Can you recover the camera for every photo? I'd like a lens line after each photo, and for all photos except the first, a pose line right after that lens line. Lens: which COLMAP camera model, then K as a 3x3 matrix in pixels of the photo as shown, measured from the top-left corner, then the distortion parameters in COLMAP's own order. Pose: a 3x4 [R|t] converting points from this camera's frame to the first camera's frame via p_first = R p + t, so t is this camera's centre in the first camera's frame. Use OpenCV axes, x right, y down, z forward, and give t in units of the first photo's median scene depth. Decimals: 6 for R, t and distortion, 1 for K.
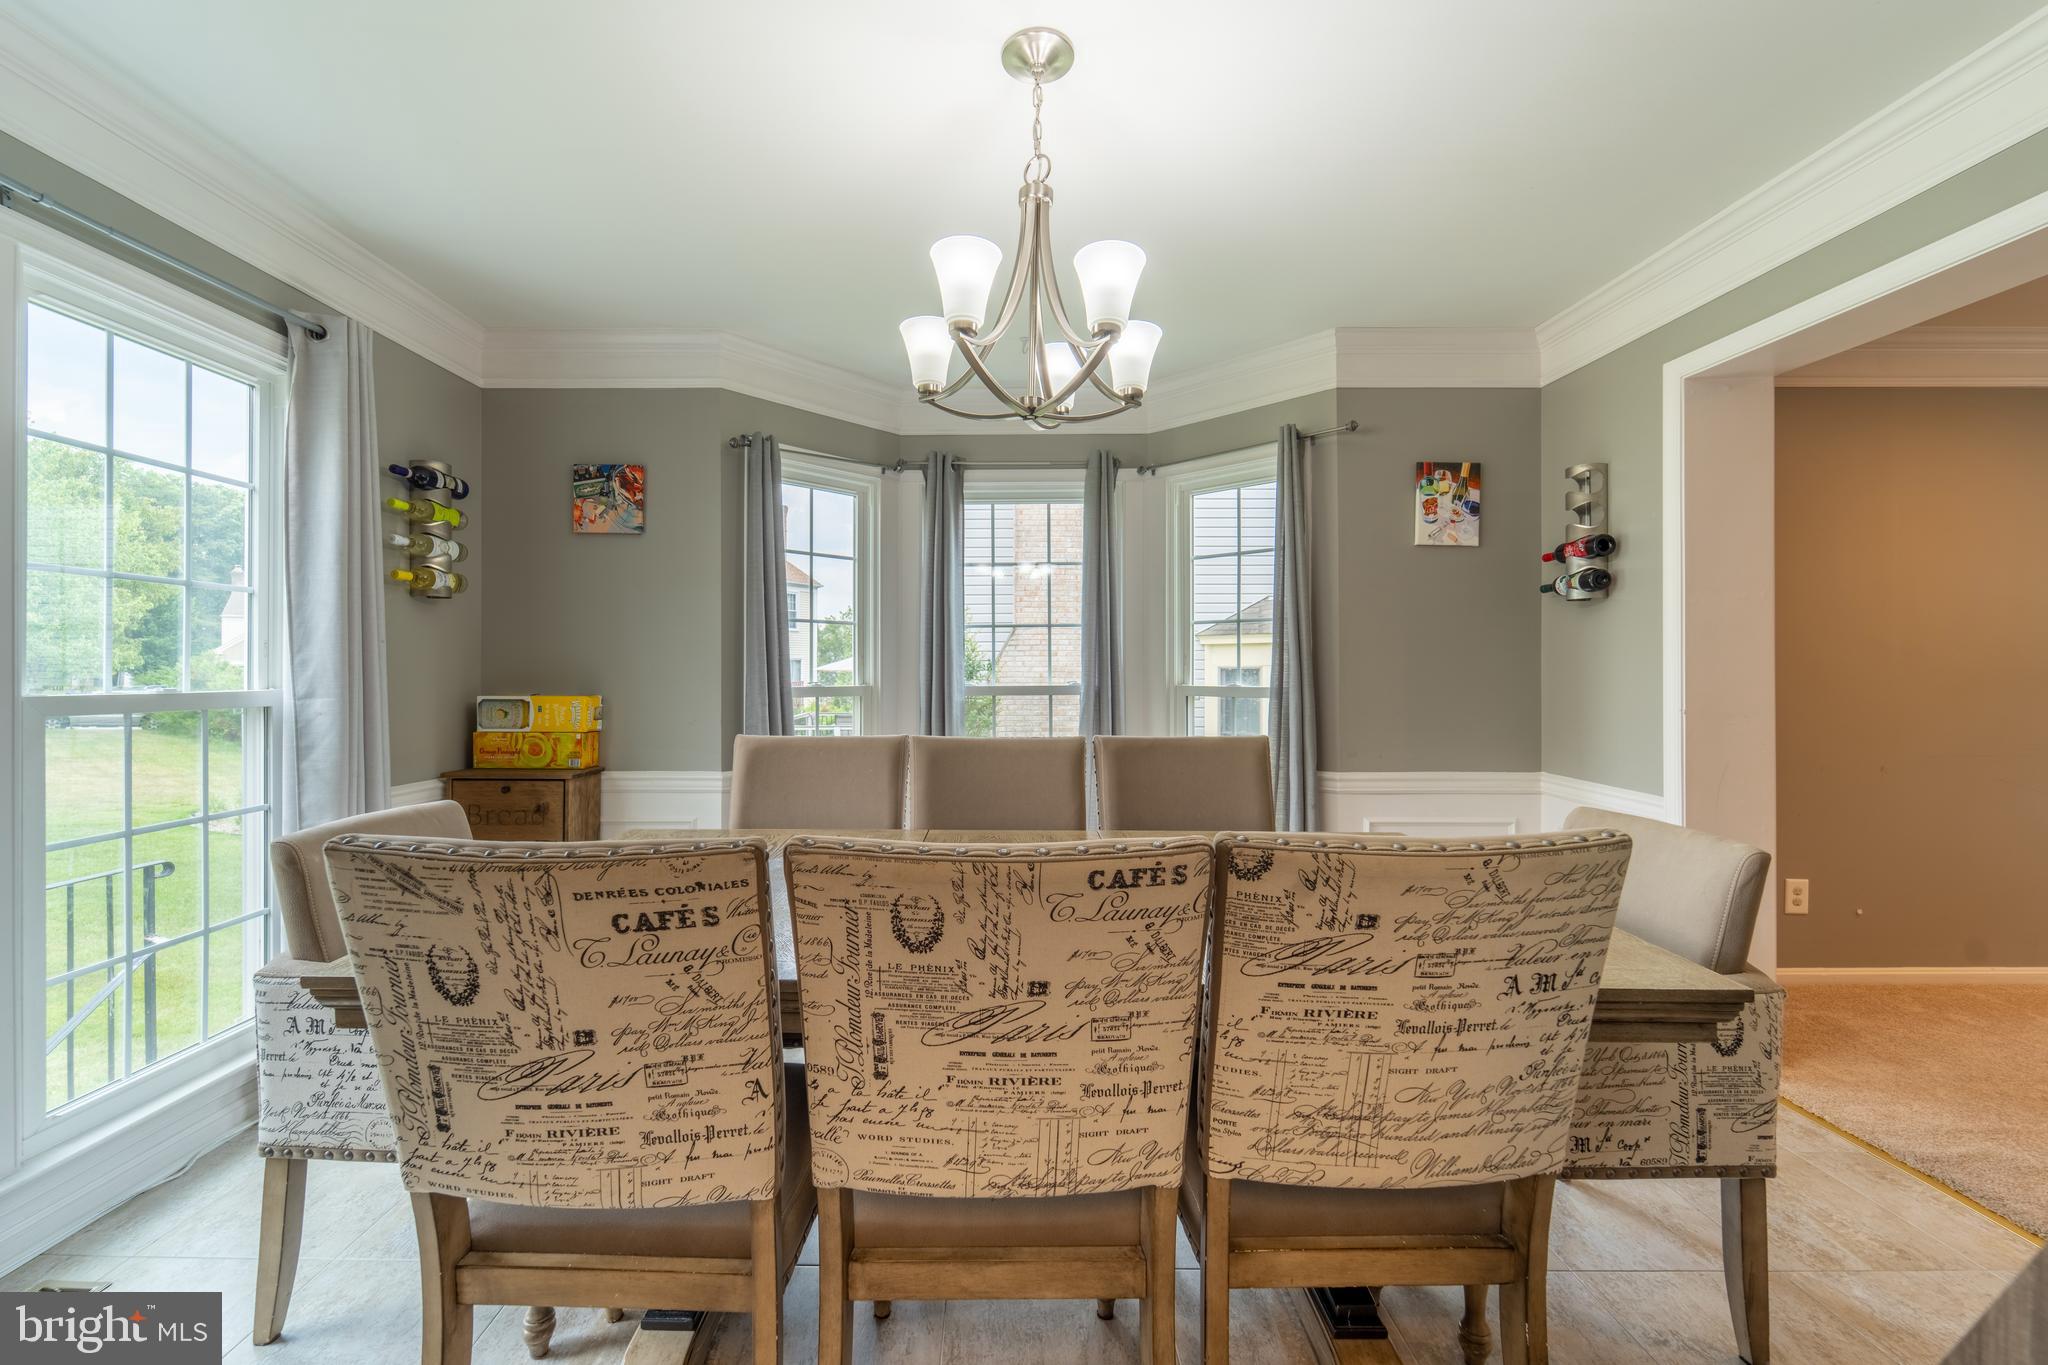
lens RADIAL K [[707.4, 0, 1016.4], [0, 707.4, 667.9], [0, 0, 1]] dist [-0.001265, -0.000124]
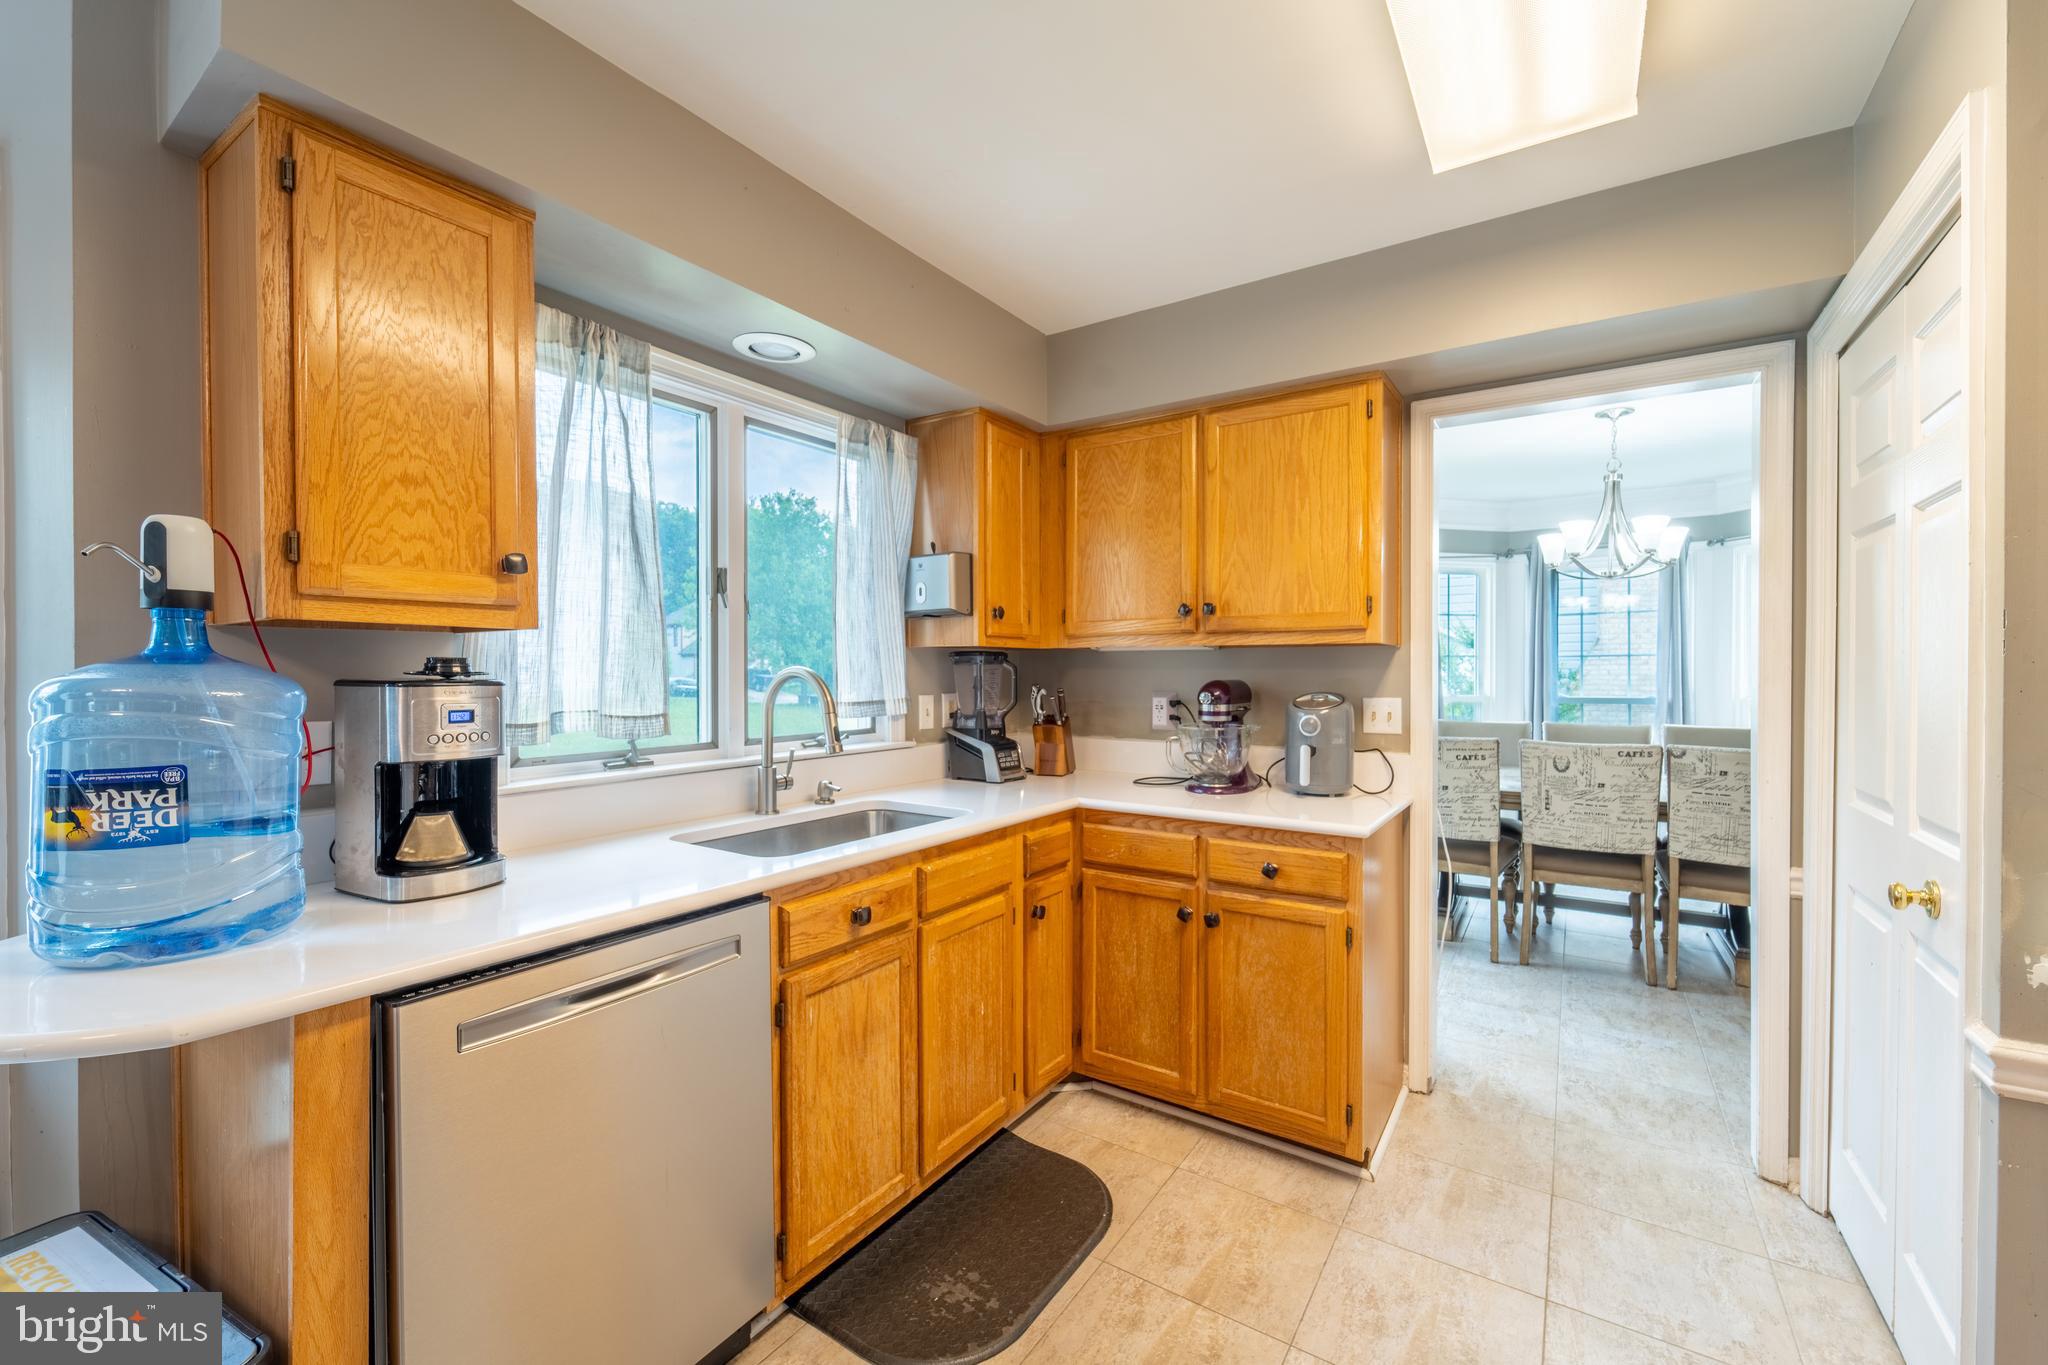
lens RADIAL K [[822.7, 0, 1038.2], [0, 822.7, 682.4], [0, 0, 1]] dist [0.000293, -0.000400]
pose [[0.820686, 0.004076, -0.571366, 0.023789], [0.003491, 0.999920, 0.012148, -0.041262], [0.571369, -0.011964, 0.820606, -1.368588]]
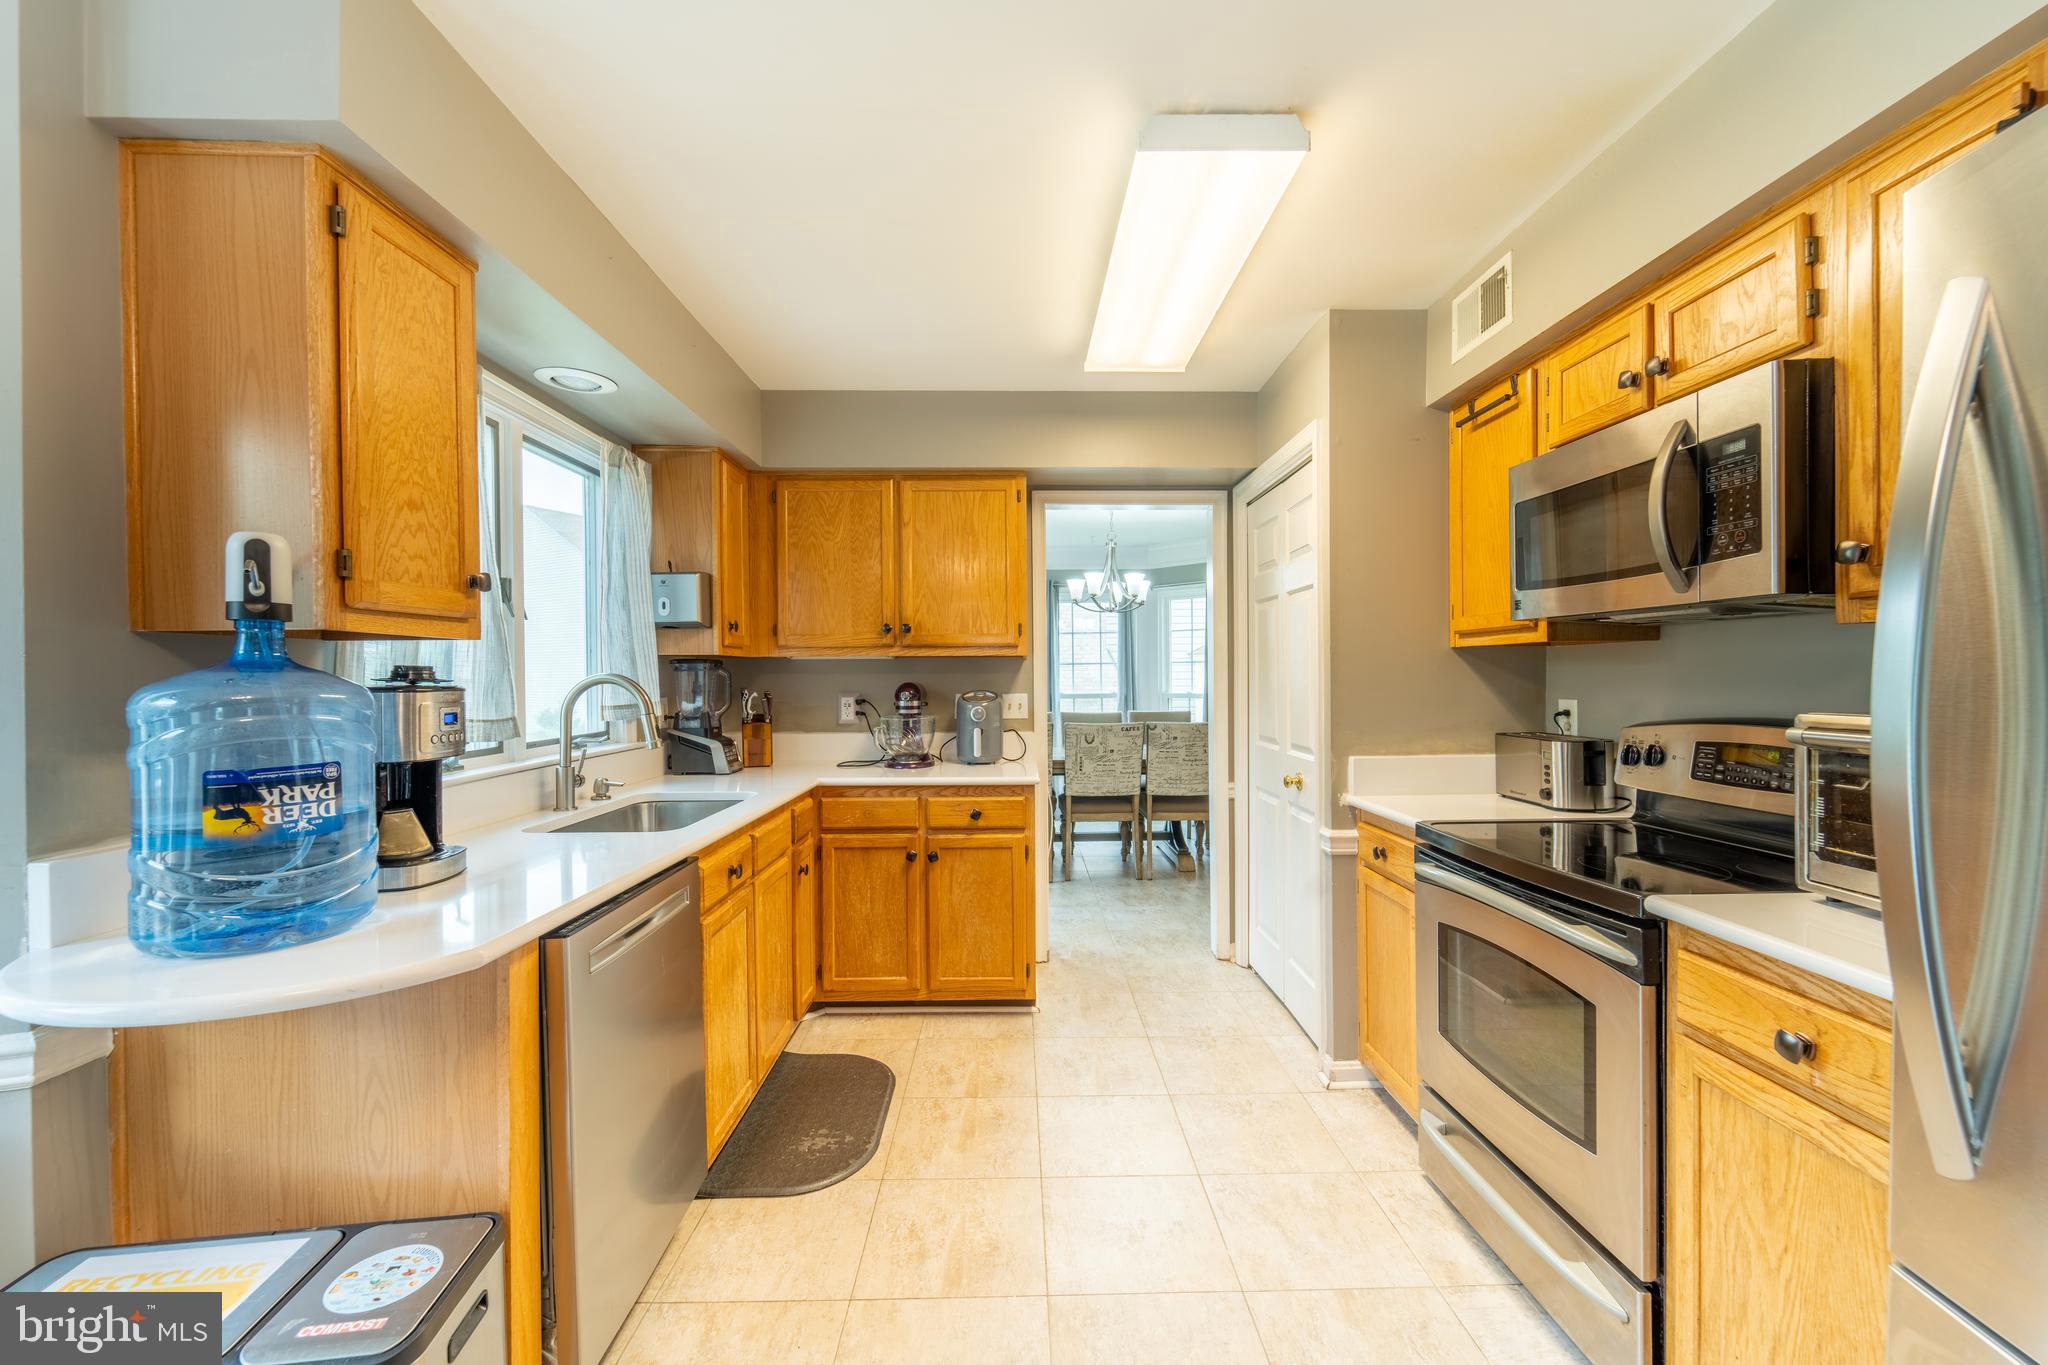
lens RADIAL K [[816.0, 0, 1029.5], [0, 816.0, 686.8], [0, 0, 1]] dist [-0.000121, -0.000079]
pose [[0.999900, -0.009018, -0.010863, -0.177142], [0.009180, 0.999846, 0.014962, -0.042100], [0.010726, -0.015061, 0.999829, -1.753550]]
